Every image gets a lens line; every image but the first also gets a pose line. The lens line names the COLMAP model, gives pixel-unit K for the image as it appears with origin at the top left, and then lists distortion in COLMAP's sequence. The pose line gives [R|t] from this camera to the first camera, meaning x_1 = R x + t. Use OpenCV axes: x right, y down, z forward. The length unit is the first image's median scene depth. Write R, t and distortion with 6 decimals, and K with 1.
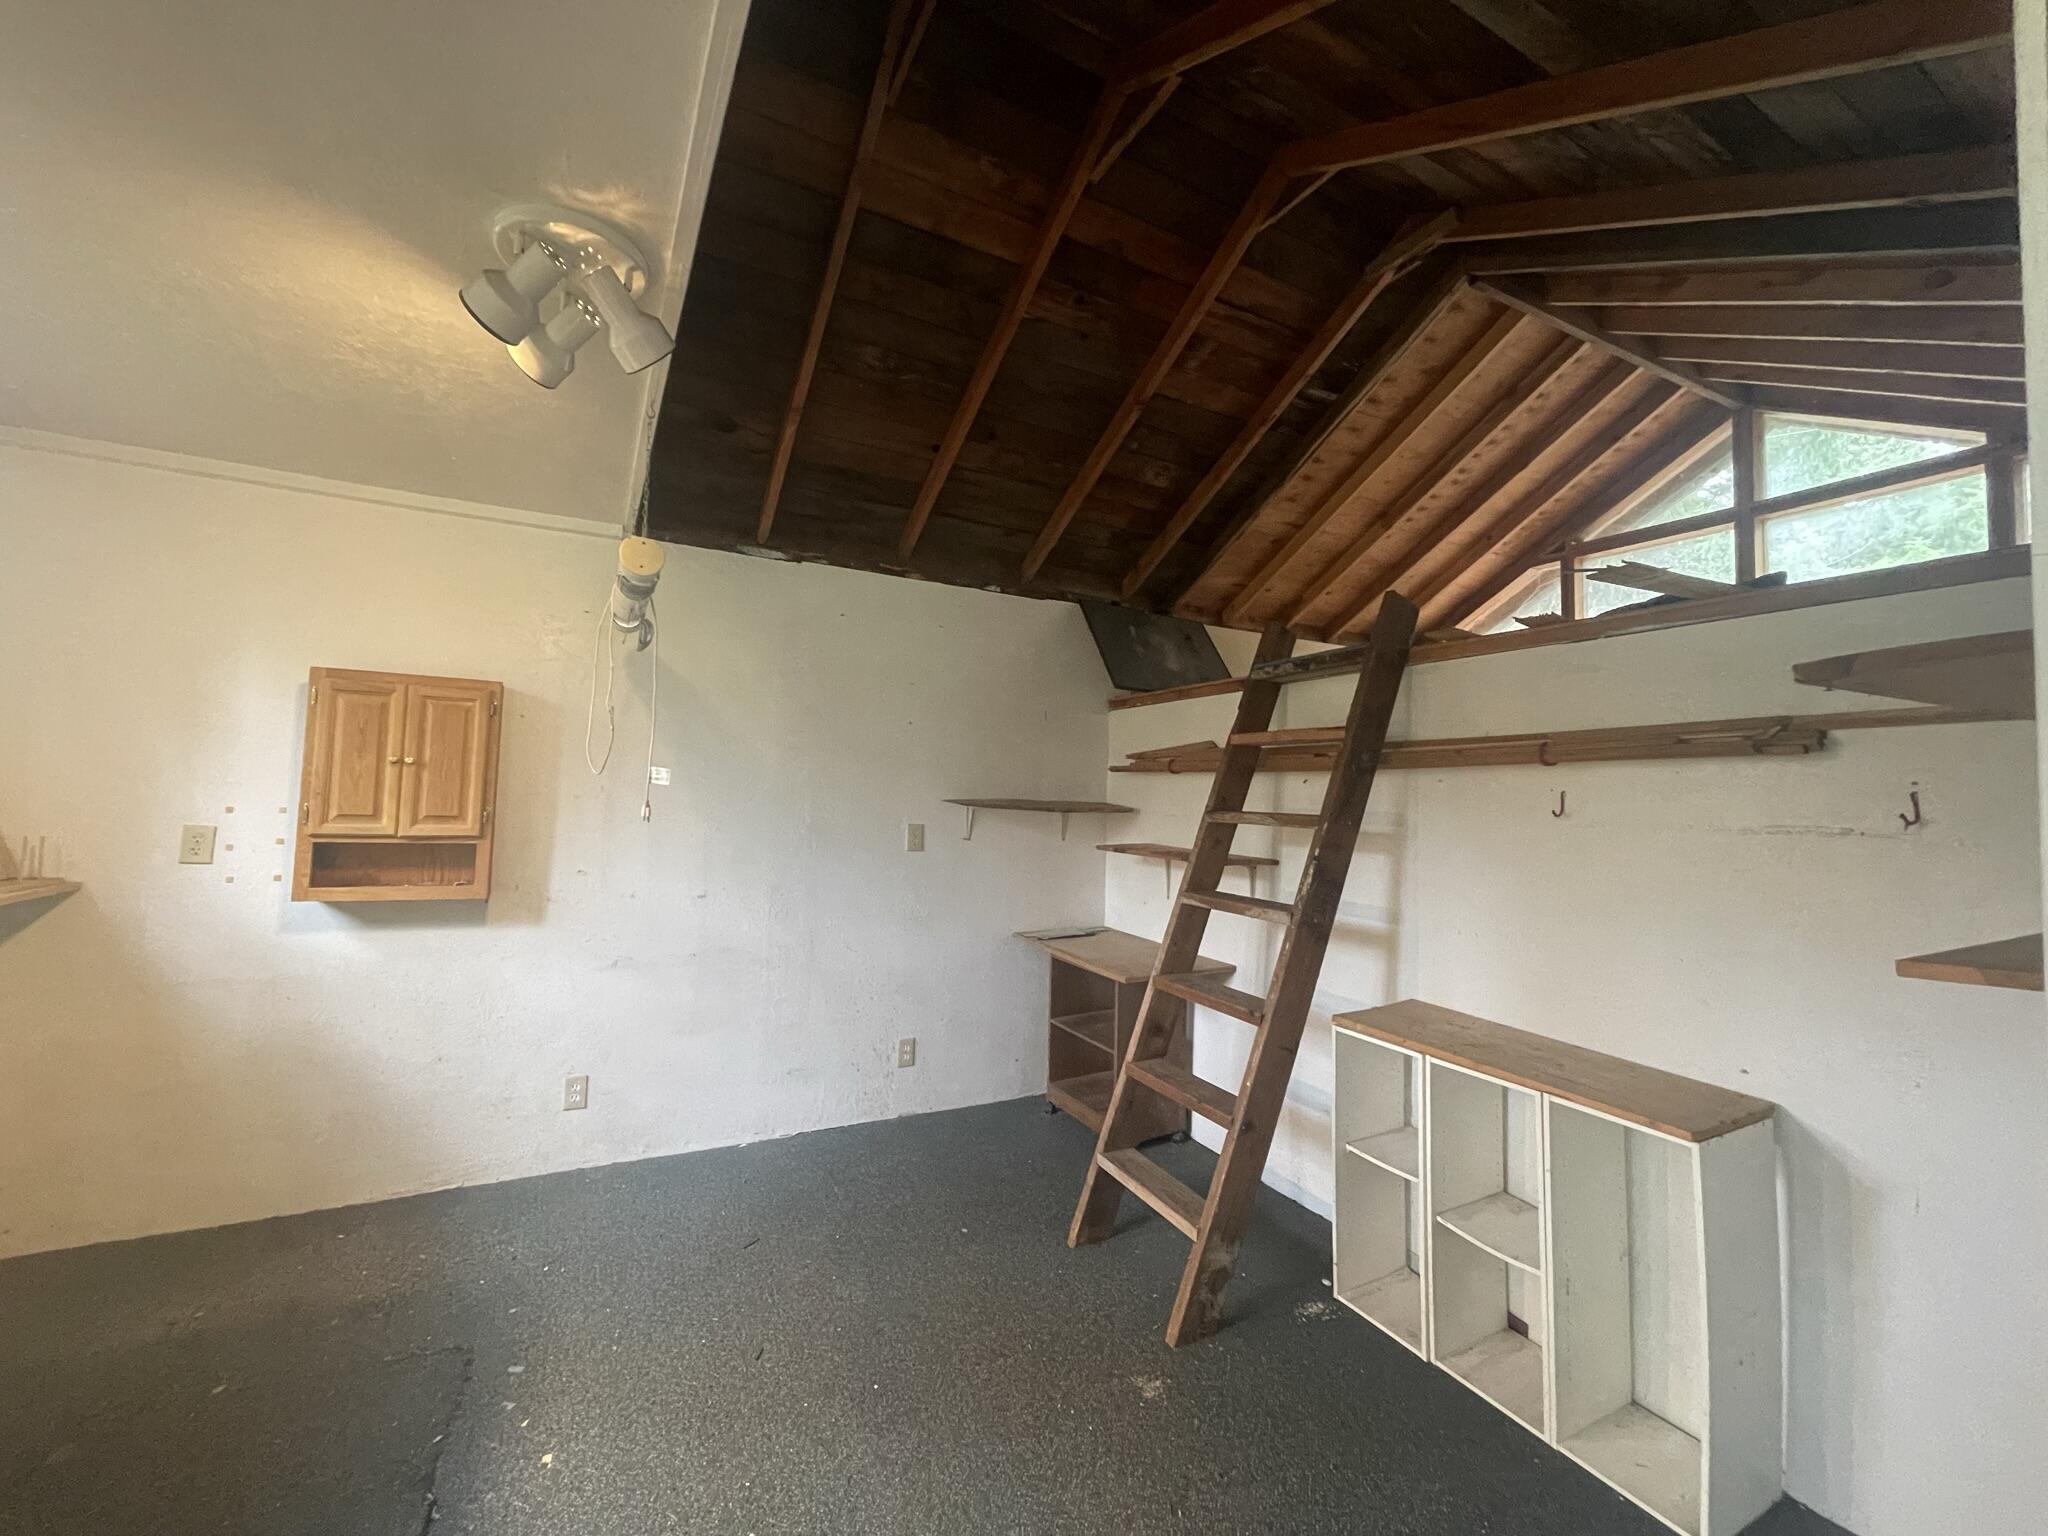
lens RADIAL K [[820.0, 0, 1013.8], [0, 820.0, 763.7], [0, 0, 1]] dist [-0.003717, 0.000027]
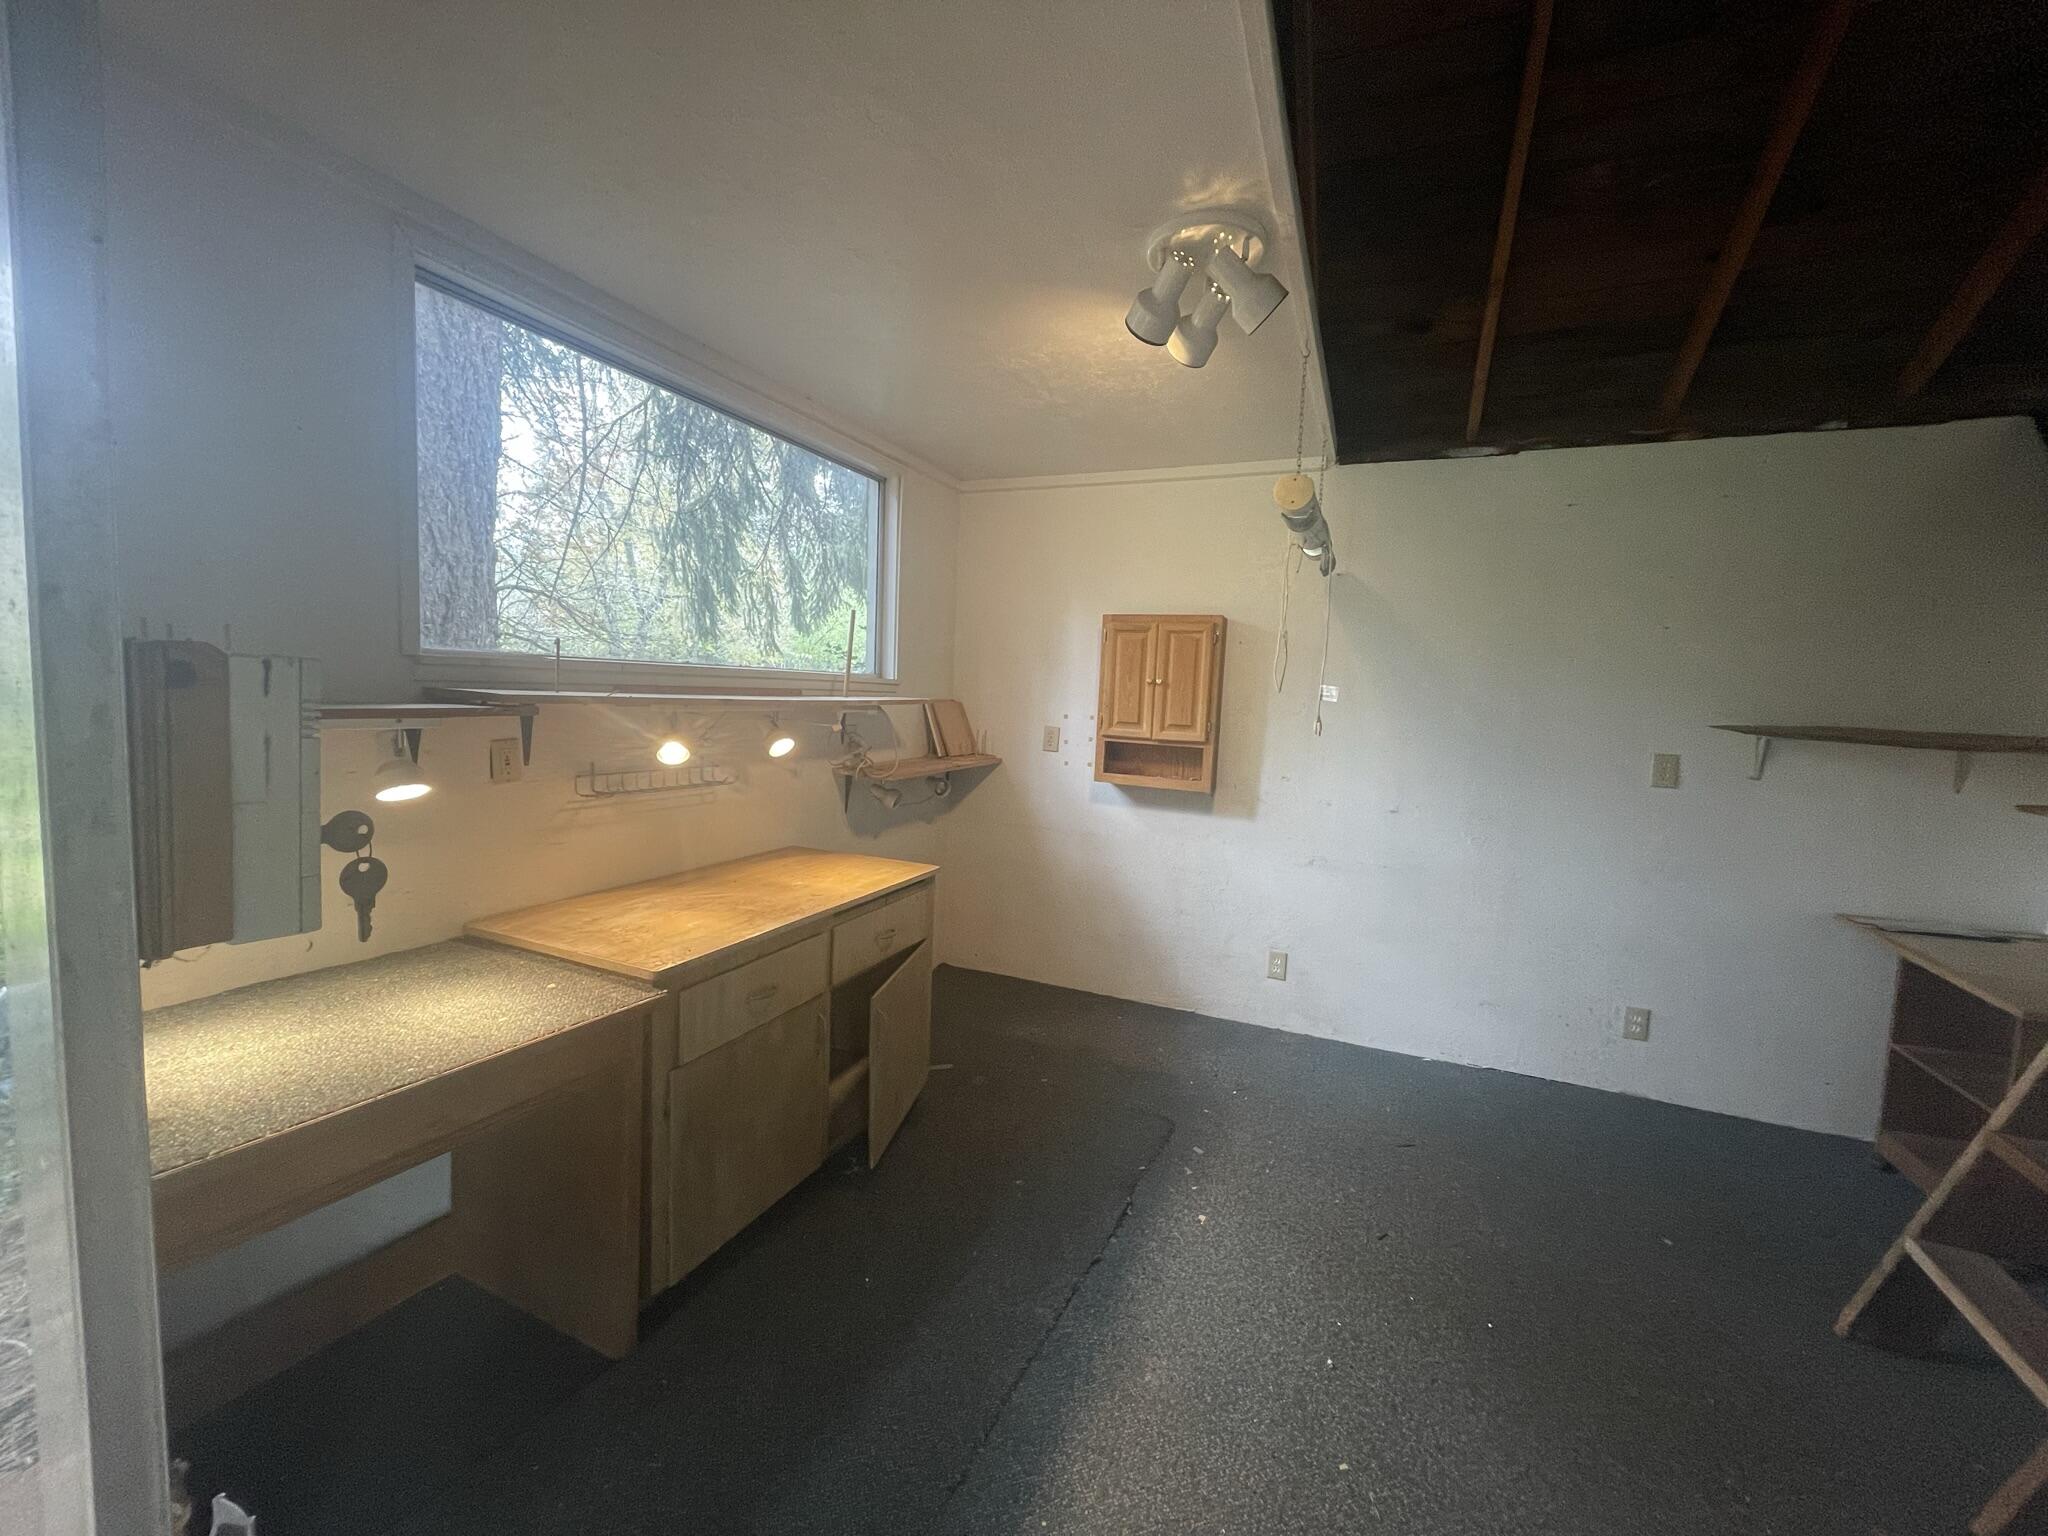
lens RADIAL K [[820.0, 0, 1026.4], [0, 820.0, 765.7], [0, 0, 1]] dist [-0.003717, 0.000027]
pose [[0.631318, 0.068460, -0.772497, 0.138418], [0.010697, 0.995233, 0.096942, 0.000691], [0.775450, -0.069464, 0.627576, 0.007355]]
